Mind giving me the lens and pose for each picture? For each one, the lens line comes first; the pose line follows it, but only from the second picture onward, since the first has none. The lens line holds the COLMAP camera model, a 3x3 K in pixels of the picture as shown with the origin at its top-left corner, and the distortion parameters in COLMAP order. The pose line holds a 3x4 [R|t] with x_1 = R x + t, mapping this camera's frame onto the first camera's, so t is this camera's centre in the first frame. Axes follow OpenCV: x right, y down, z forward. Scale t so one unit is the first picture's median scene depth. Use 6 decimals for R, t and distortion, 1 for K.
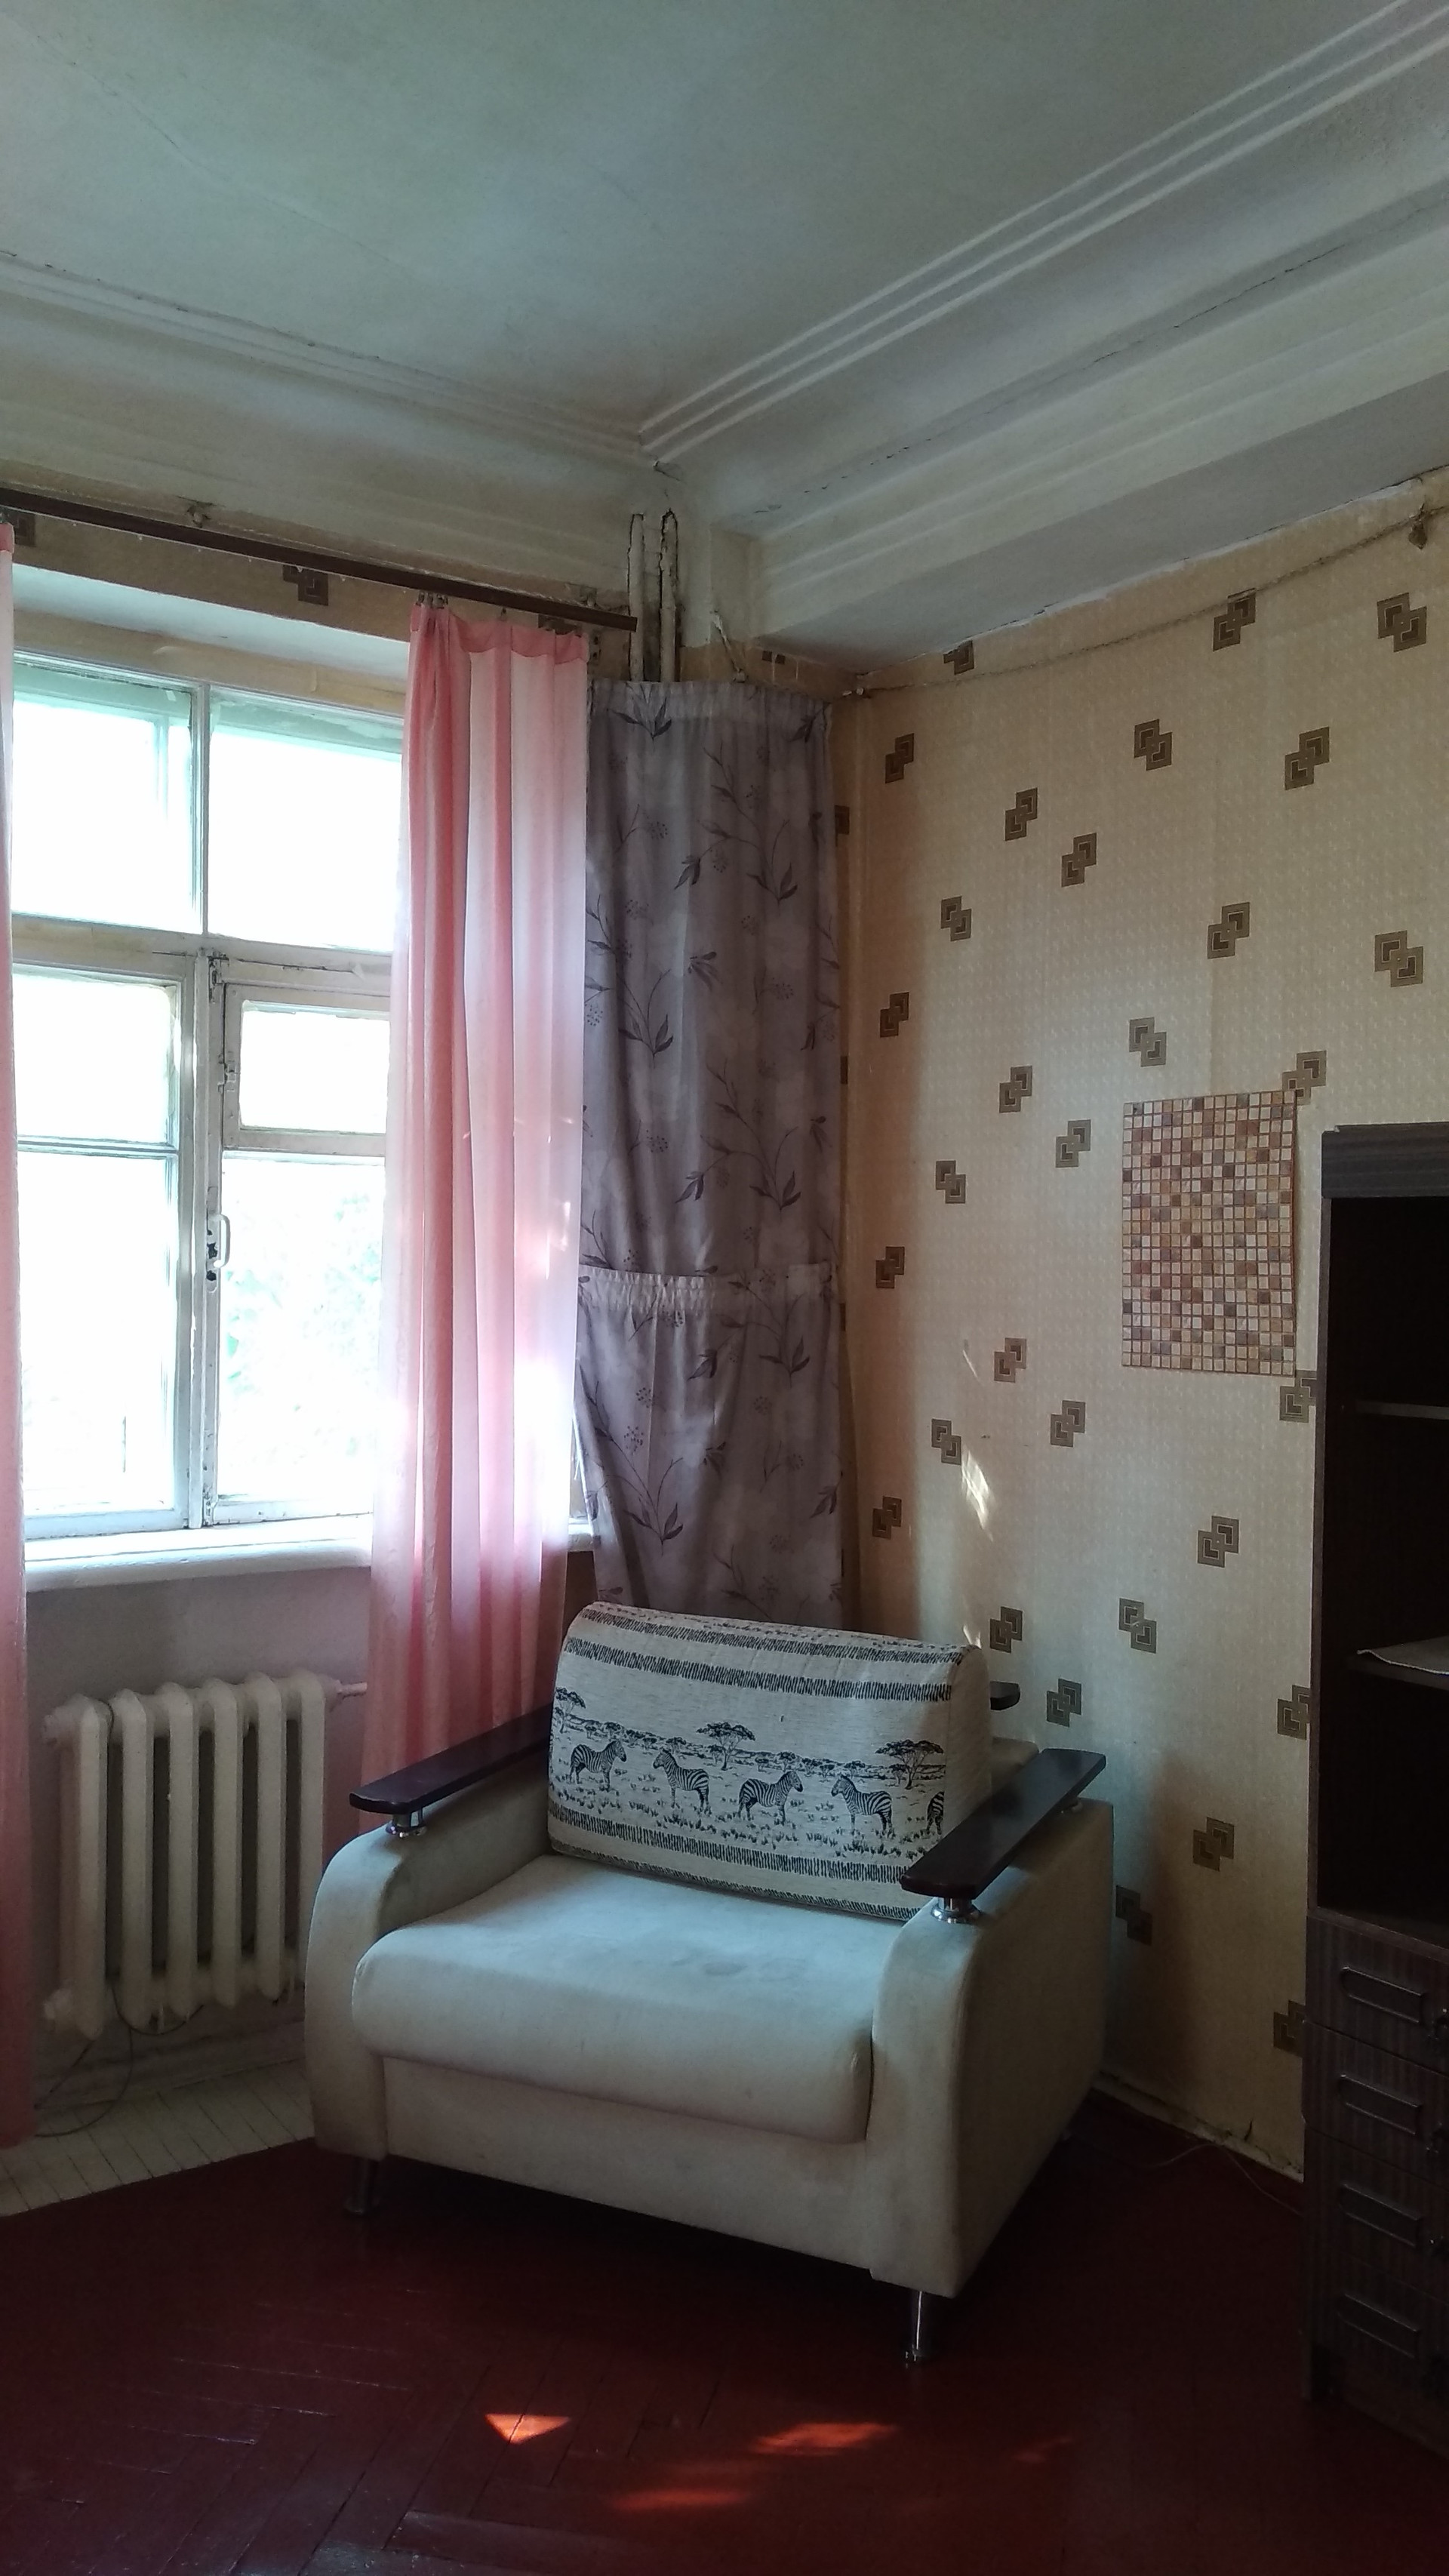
lens RADIAL K [[1989.7, 0, 724.1], [0, 1989.7, 1310.4], [0, 0, 1]] dist [0.031691, -0.046070]
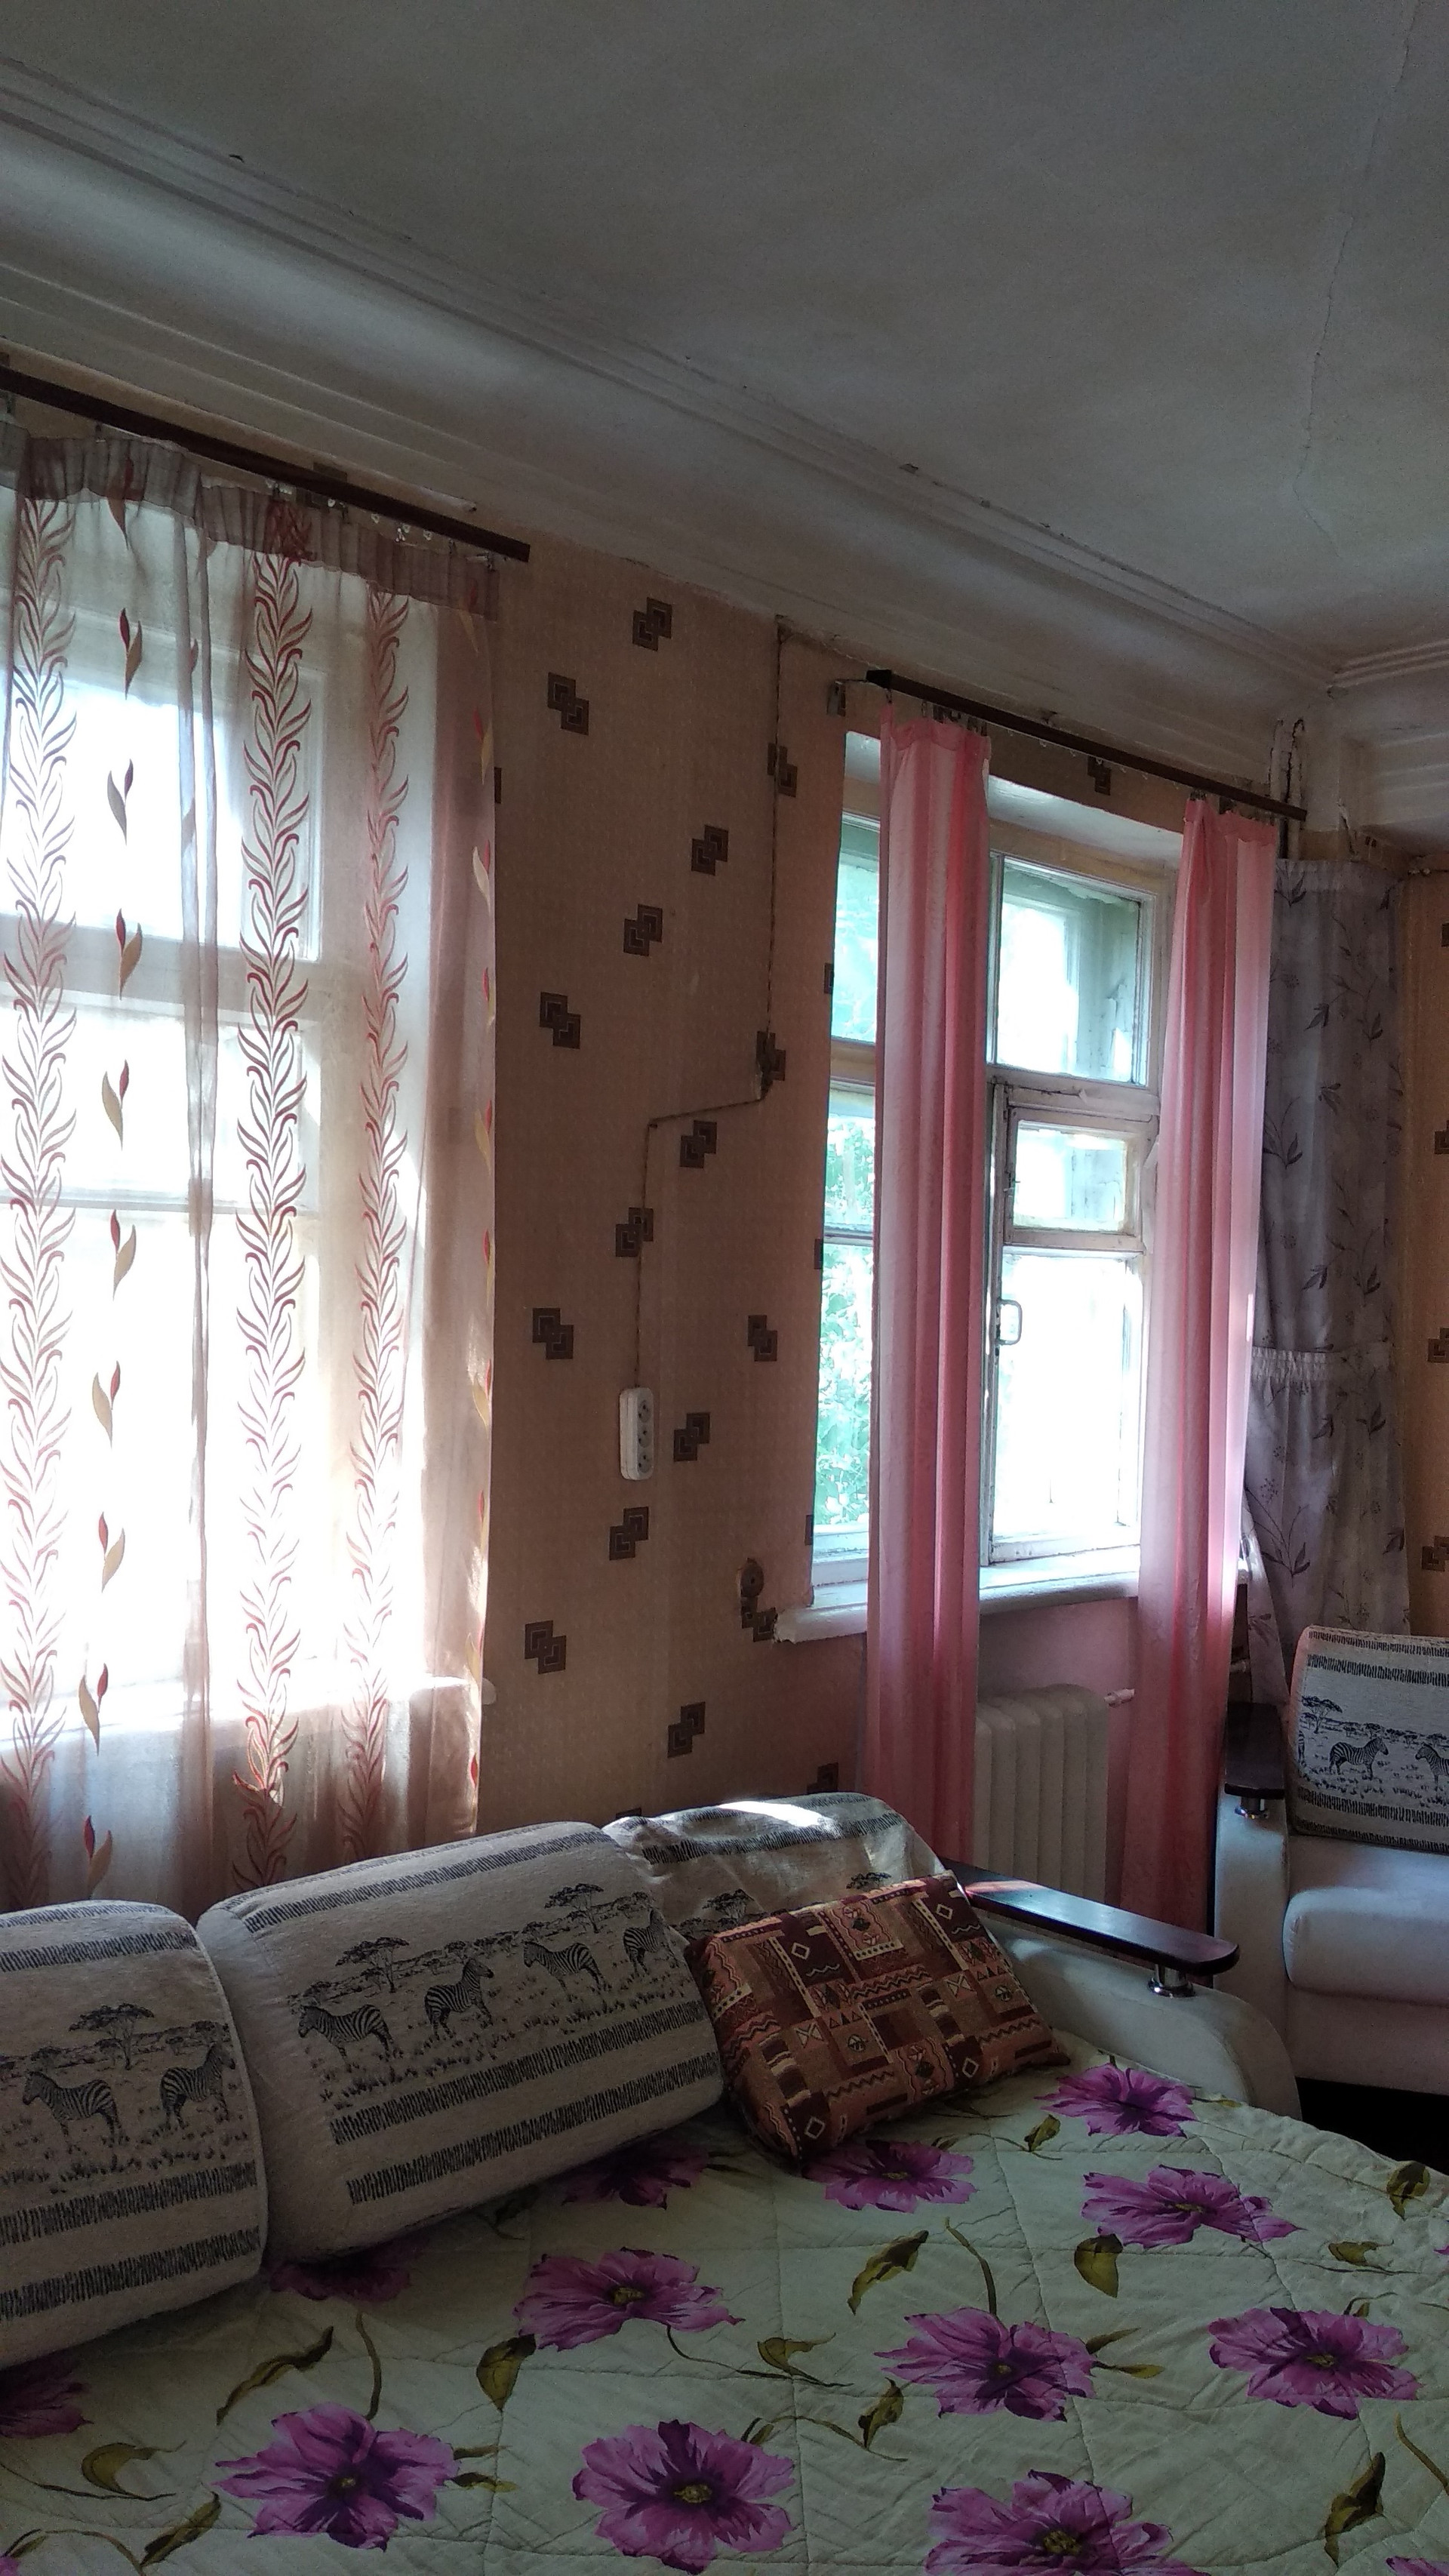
lens RADIAL K [[1989.7, 0, 712.2], [0, 1989.7, 1310.5], [0, 0, 1]] dist [0.031691, -0.046070]
pose [[0.987543, 0.007742, 0.157161, -0.567248], [-0.004100, 0.999716, -0.023484, -0.012962], [-0.157298, 0.022547, 0.987294, -0.128138]]
